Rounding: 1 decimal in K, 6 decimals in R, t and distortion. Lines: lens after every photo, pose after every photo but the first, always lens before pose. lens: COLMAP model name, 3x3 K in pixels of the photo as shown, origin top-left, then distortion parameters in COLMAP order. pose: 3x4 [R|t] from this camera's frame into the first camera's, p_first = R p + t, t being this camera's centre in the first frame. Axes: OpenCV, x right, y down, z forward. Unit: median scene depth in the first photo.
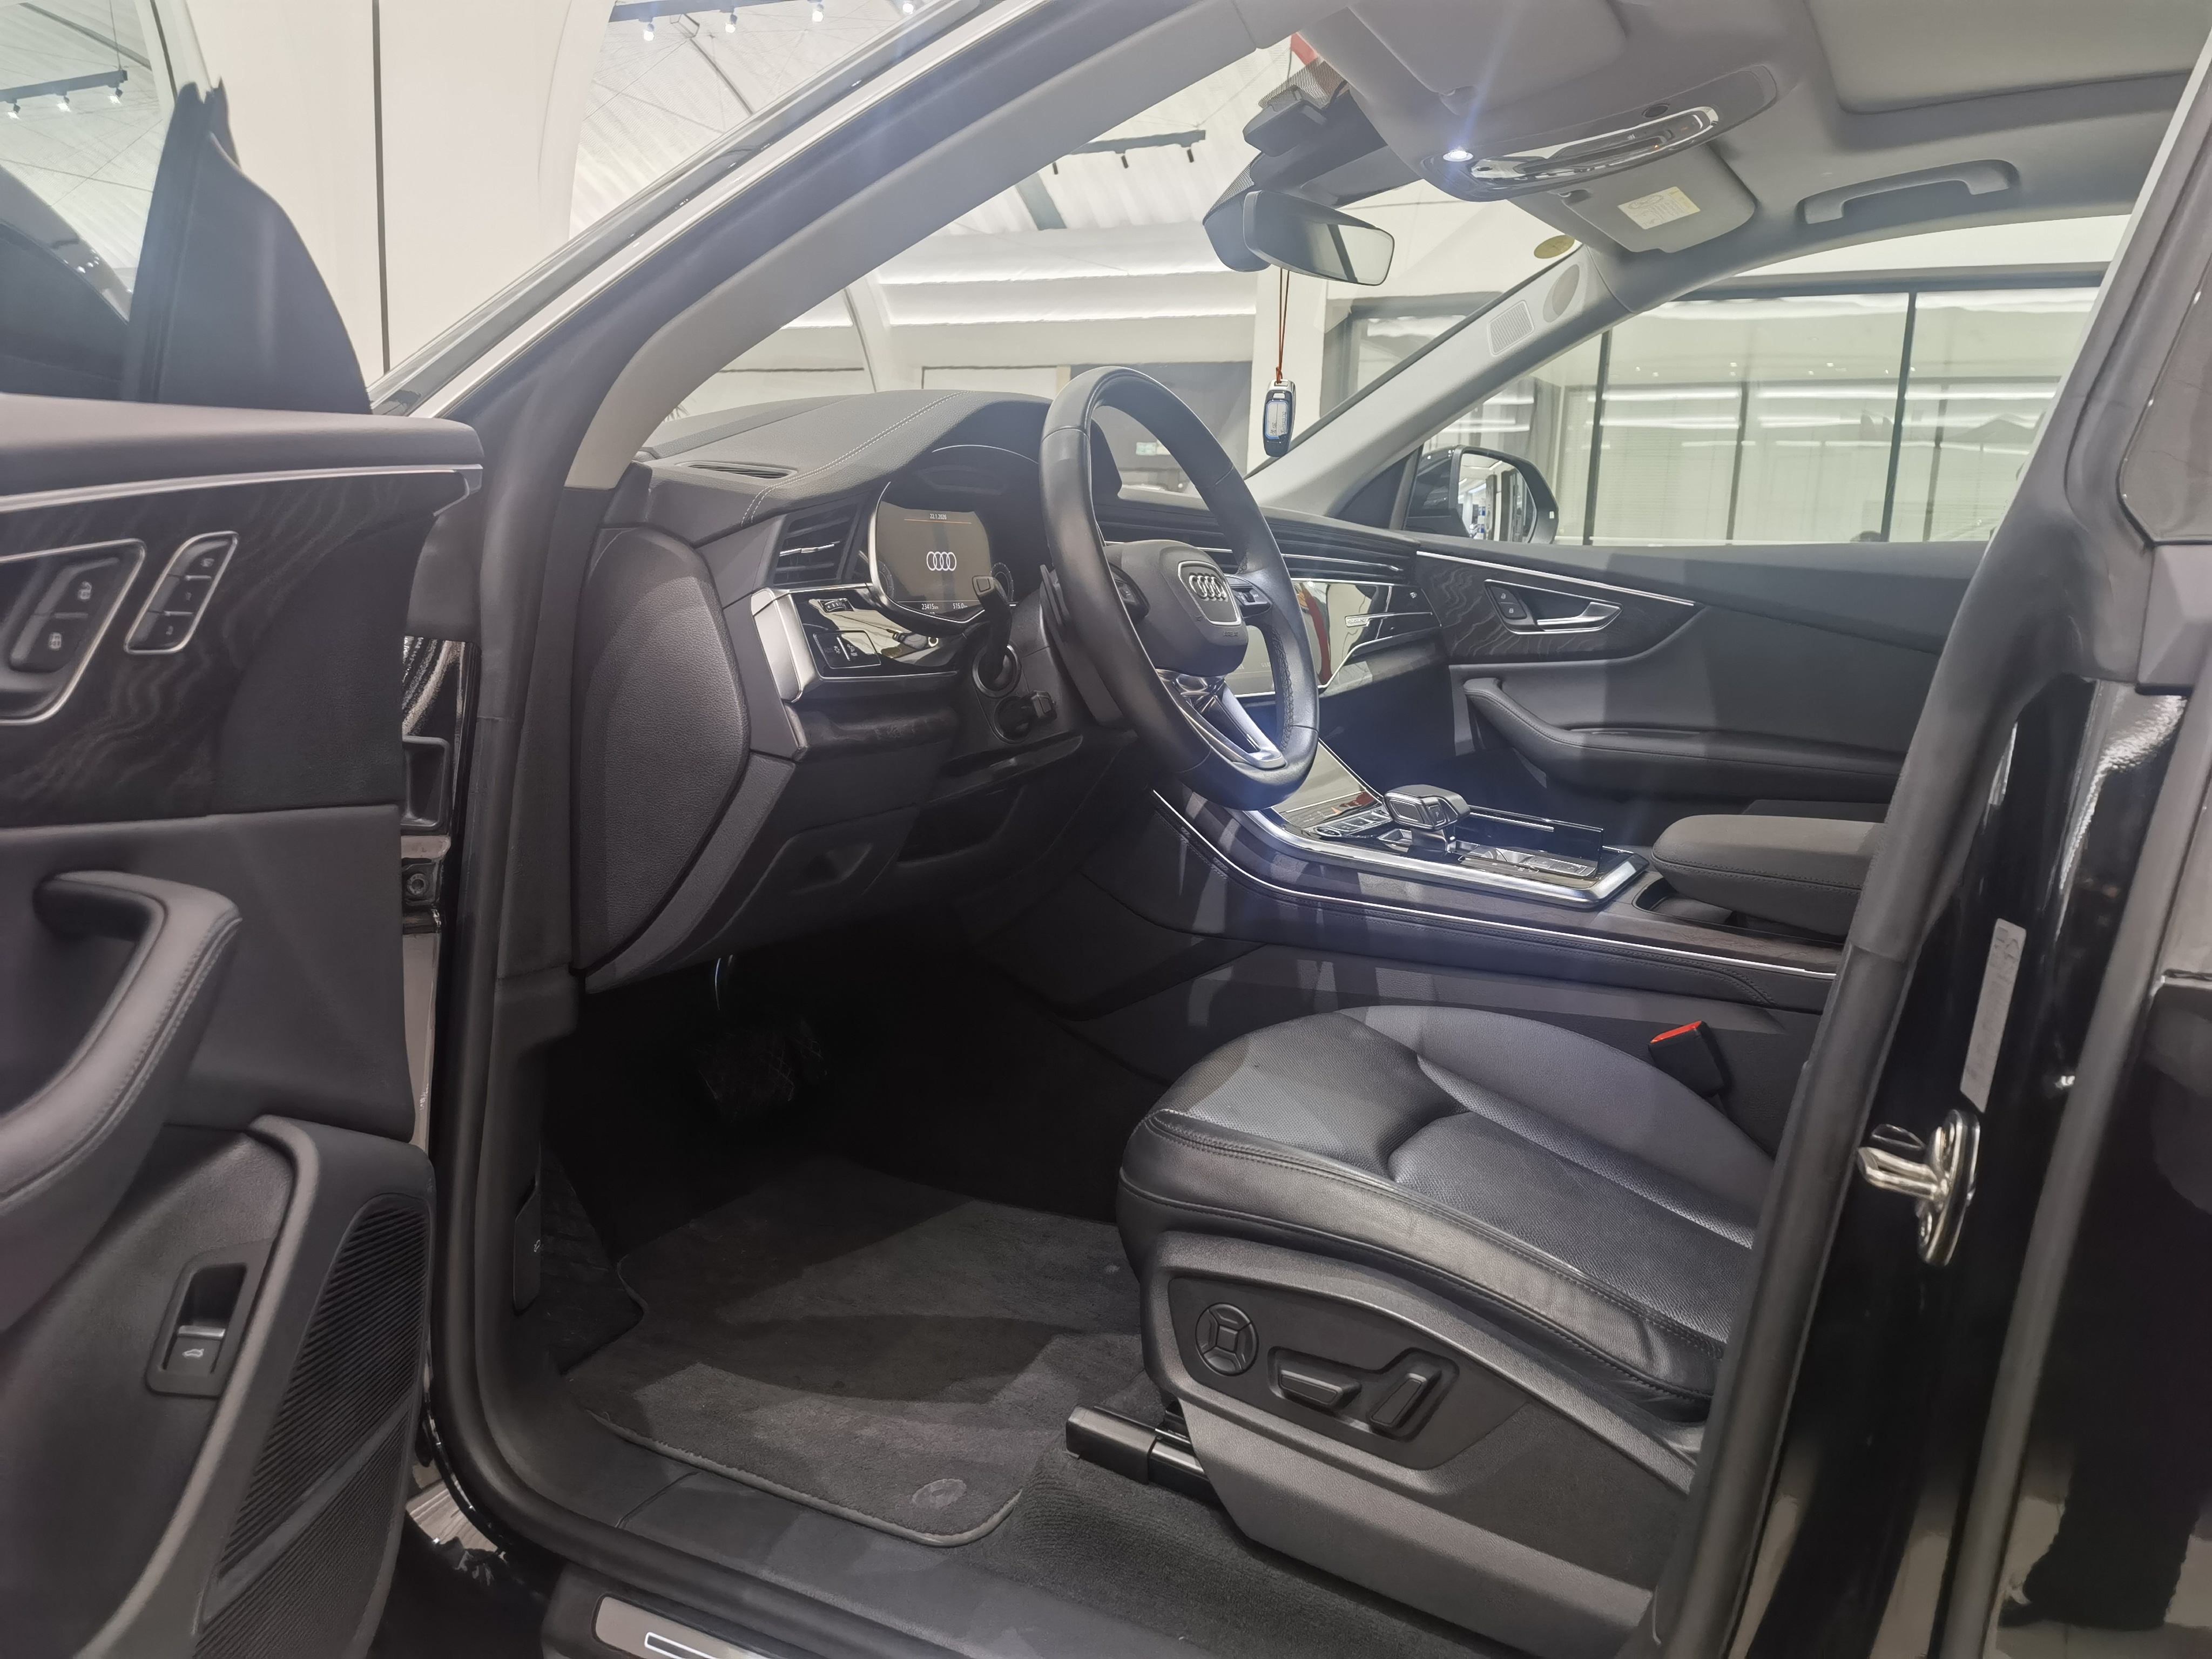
lens RADIAL K [[1712.5, 0, 1102.0], [0, 1712.5, 827.5], [0, 0, 1]] dist [0.082147, -0.062362]
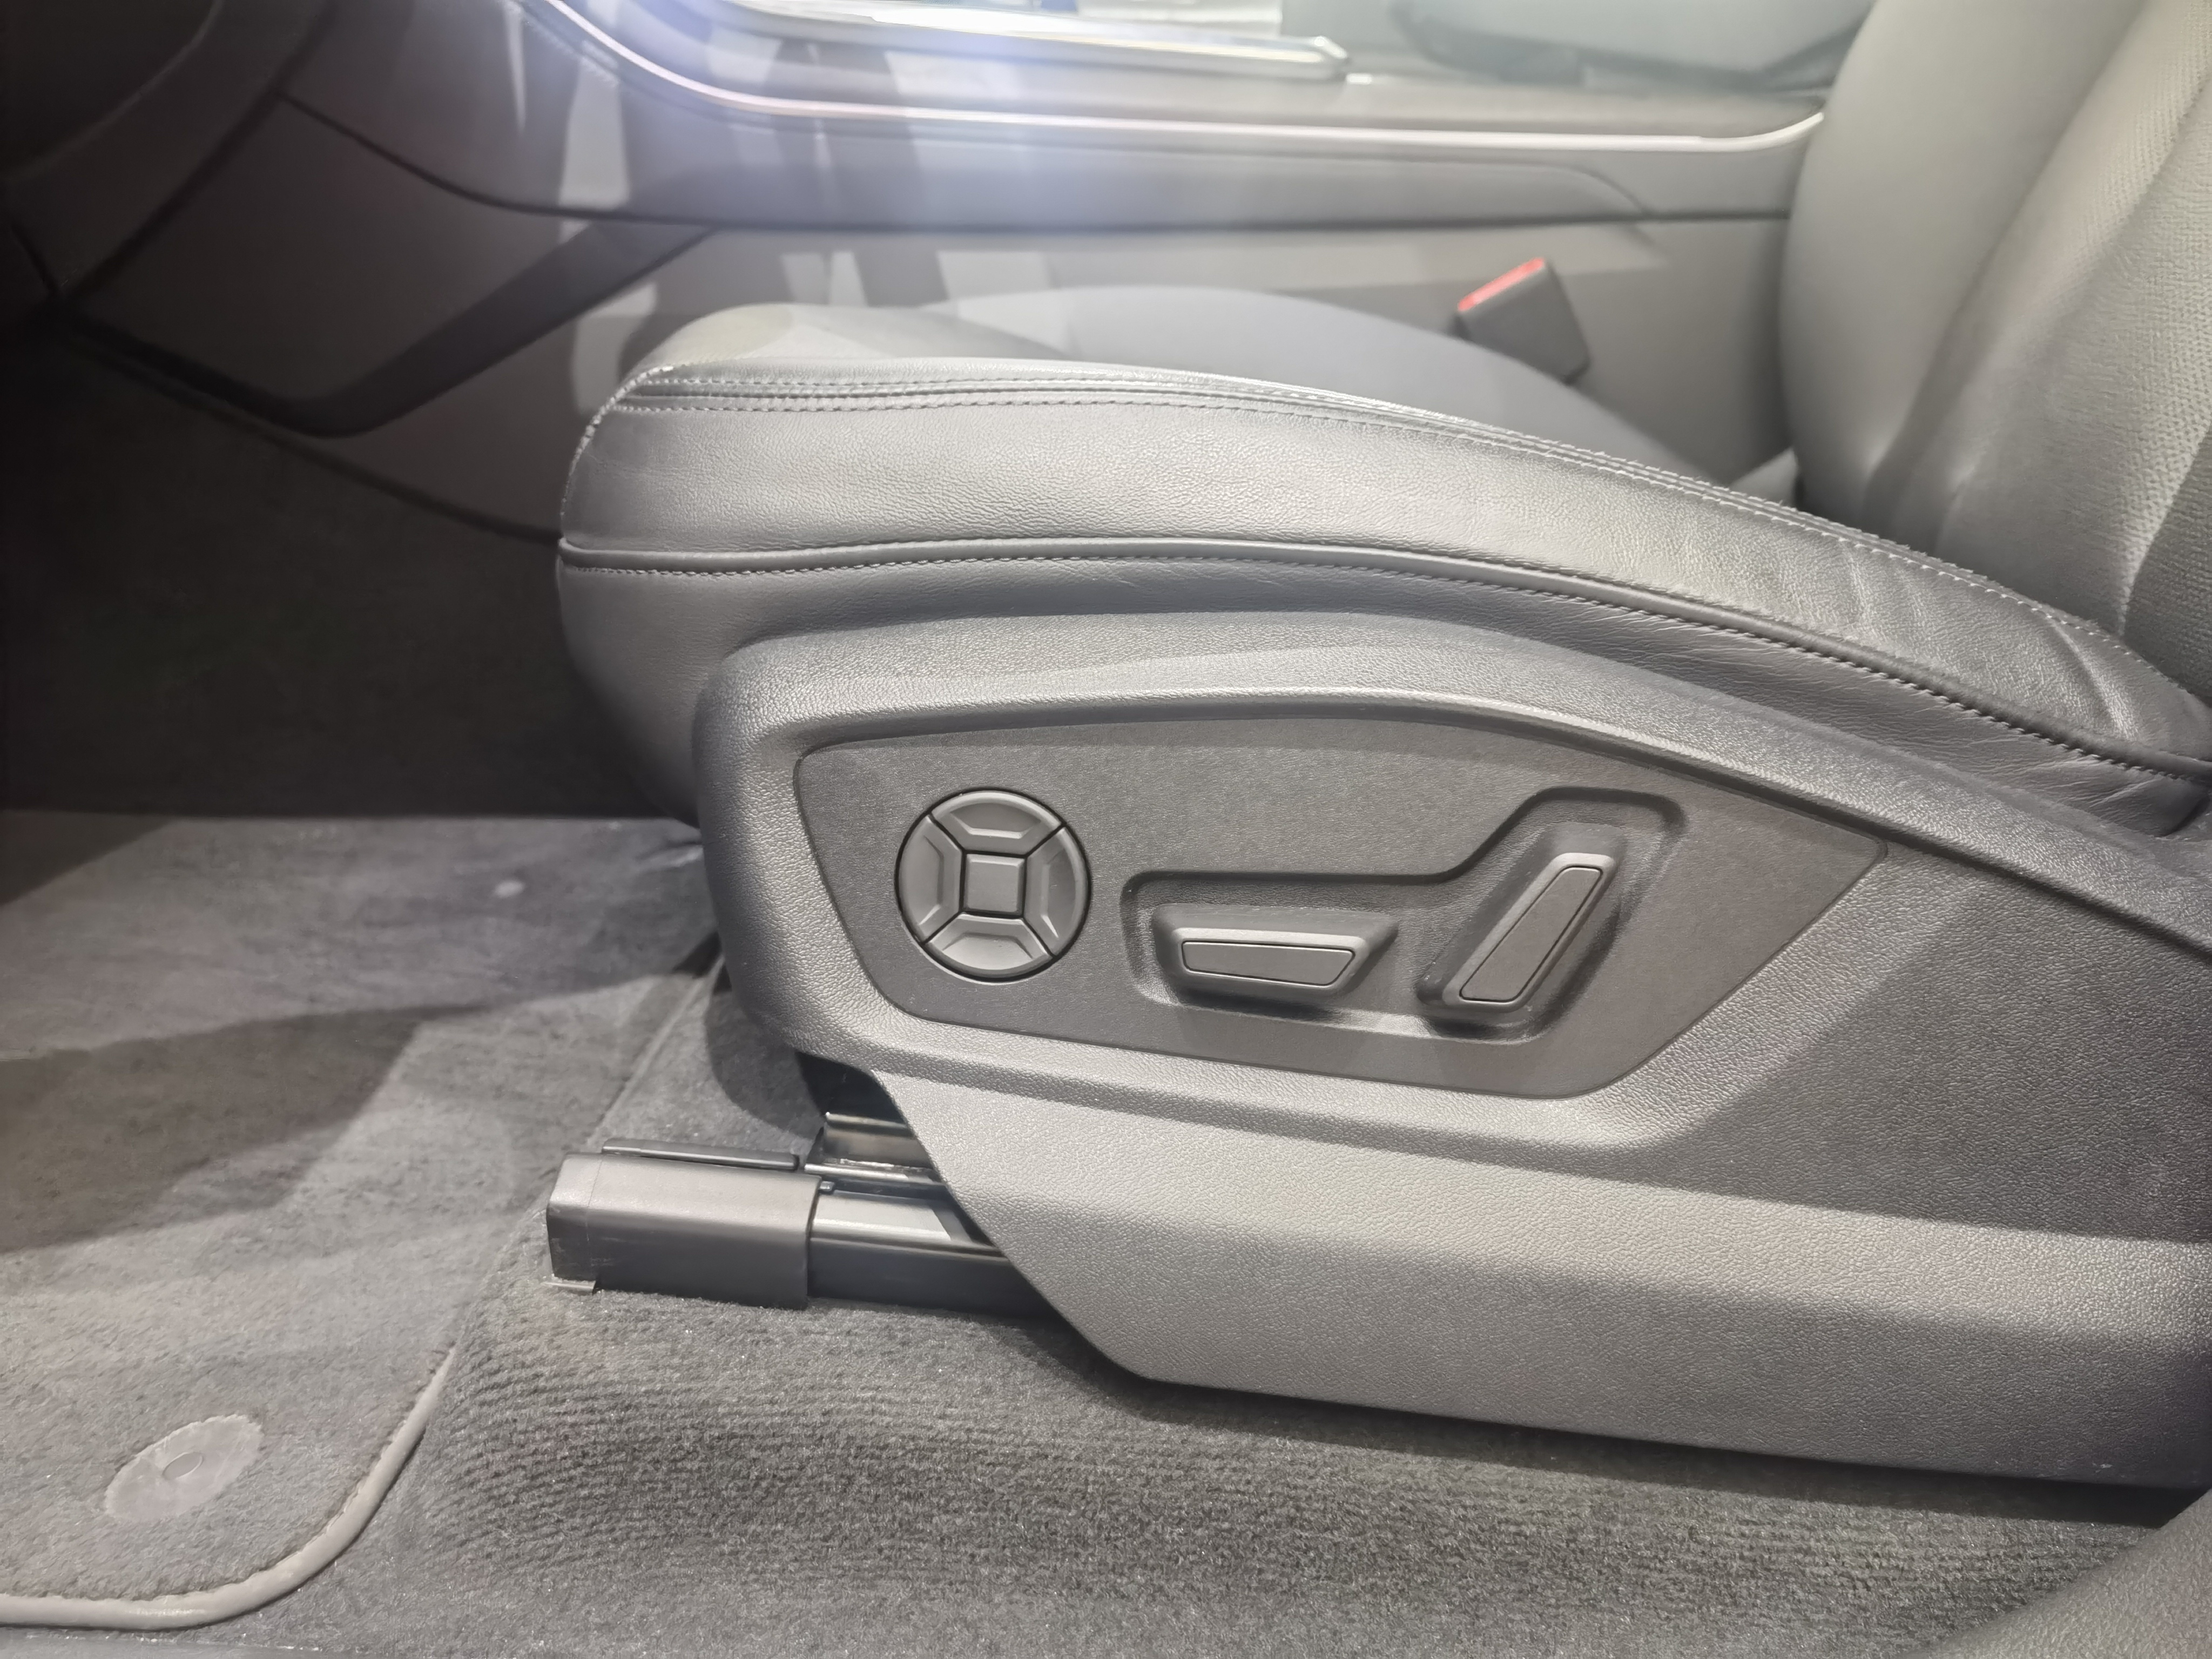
lens RADIAL K [[1712.5, 0, 1116.3], [0, 1712.5, 833.4], [0, 0, 1]] dist [0.082147, -0.062362]
pose [[0.903458, -0.162869, 0.396532, -0.040831], [0.085219, 0.974789, 0.206215, 0.195512], [-0.420121, -0.152515, 0.894560, 0.611553]]
